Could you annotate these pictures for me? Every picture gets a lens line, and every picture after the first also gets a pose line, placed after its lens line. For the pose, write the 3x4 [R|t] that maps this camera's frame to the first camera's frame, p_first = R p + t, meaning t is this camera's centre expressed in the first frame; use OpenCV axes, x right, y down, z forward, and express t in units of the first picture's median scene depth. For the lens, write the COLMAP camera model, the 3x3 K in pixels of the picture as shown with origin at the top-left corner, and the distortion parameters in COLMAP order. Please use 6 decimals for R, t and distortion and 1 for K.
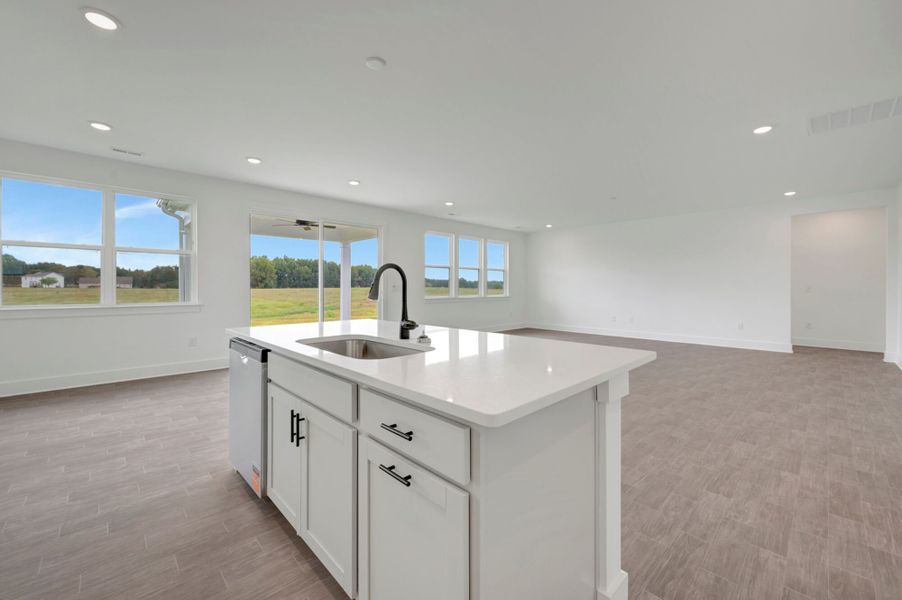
lens RADIAL K [[366.3, 0, 453.6], [0, 366.3, 288.2], [0, 0, 1]] dist [-0.000755, 0.000007]
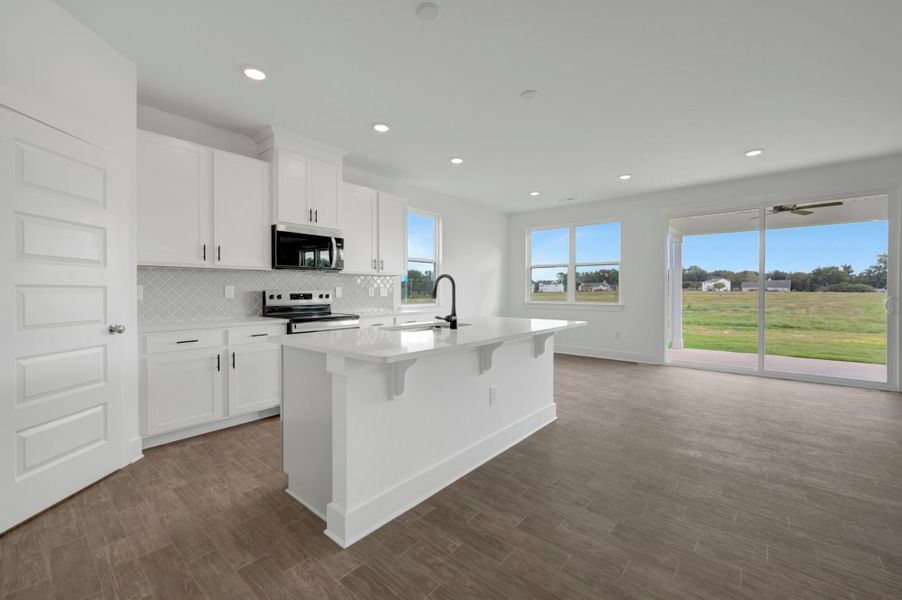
lens RADIAL K [[366.3, 0, 453.6], [0, 366.3, 288.2], [0, 0, 1]] dist [-0.000755, 0.000007]
pose [[0.103635, -0.007725, -0.994585, 0.117538], [-0.001378, 0.999968, -0.007910, -0.000501], [0.994614, 0.002190, 0.103621, 0.093804]]
